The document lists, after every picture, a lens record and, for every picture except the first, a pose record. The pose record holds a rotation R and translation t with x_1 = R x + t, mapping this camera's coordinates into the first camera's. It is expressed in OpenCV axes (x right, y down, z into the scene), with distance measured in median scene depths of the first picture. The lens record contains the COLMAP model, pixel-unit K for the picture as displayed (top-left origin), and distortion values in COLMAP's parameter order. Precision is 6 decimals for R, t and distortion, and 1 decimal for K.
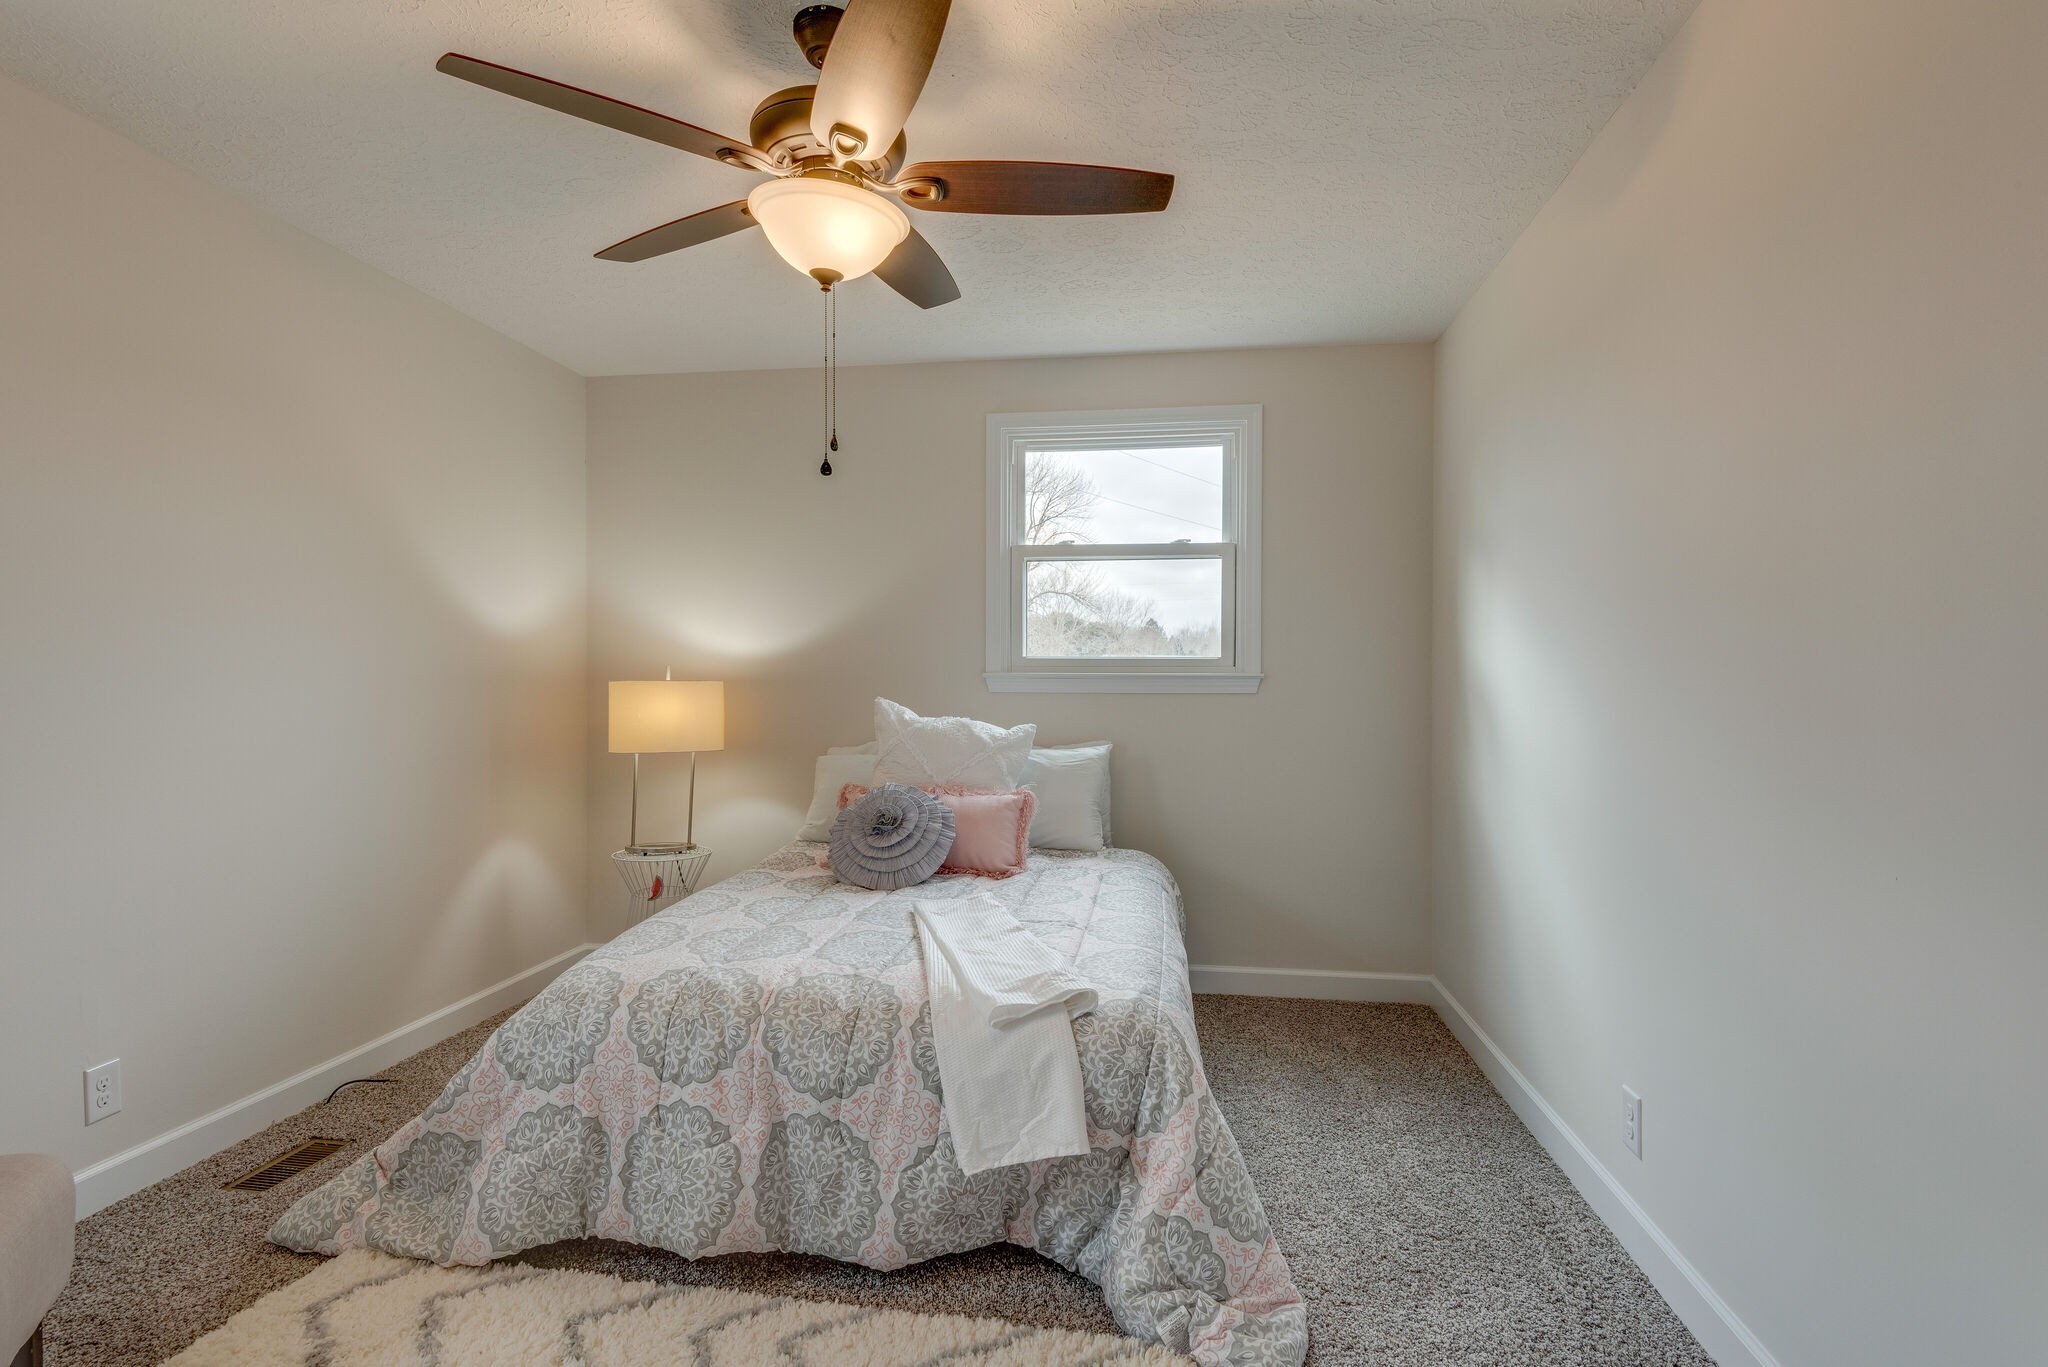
lens RADIAL K [[1049.7, 0, 984.9], [0, 1049.7, 691.1], [0, 0, 1]] dist [0.035035, -0.031657]
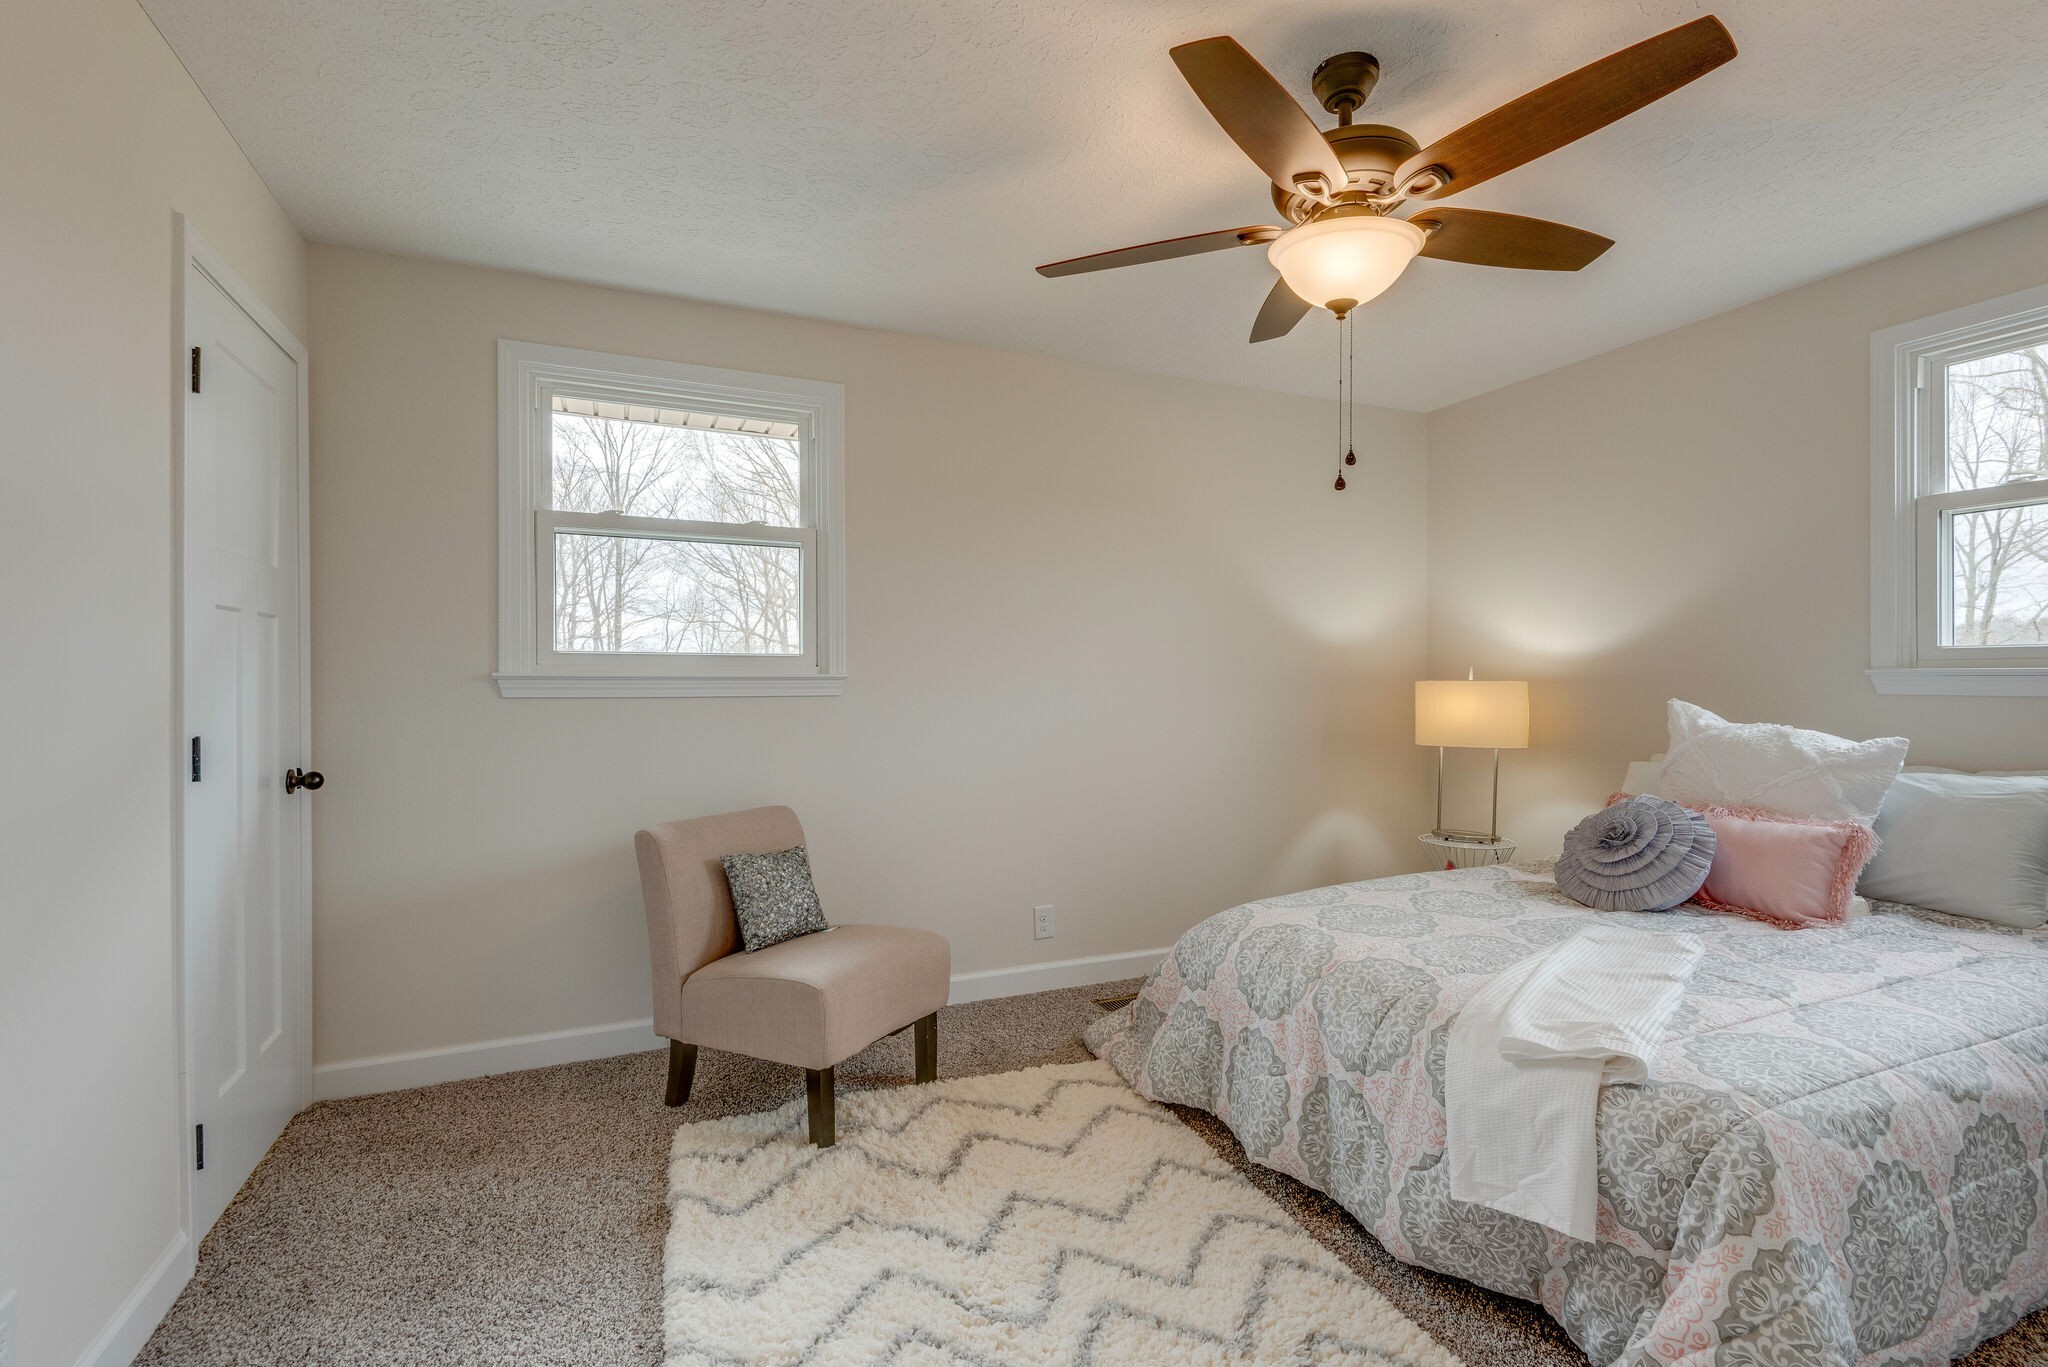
lens RADIAL K [[912.2, 0, 1020.8], [0, 912.2, 689.3], [0, 0, 1]] dist [0.027444, -0.017747]
pose [[0.533208, 0.006408, -0.845960, 0.450685], [-0.006711, 0.999972, 0.003345, -0.001507], [0.845958, 0.003894, 0.533236, 0.213305]]
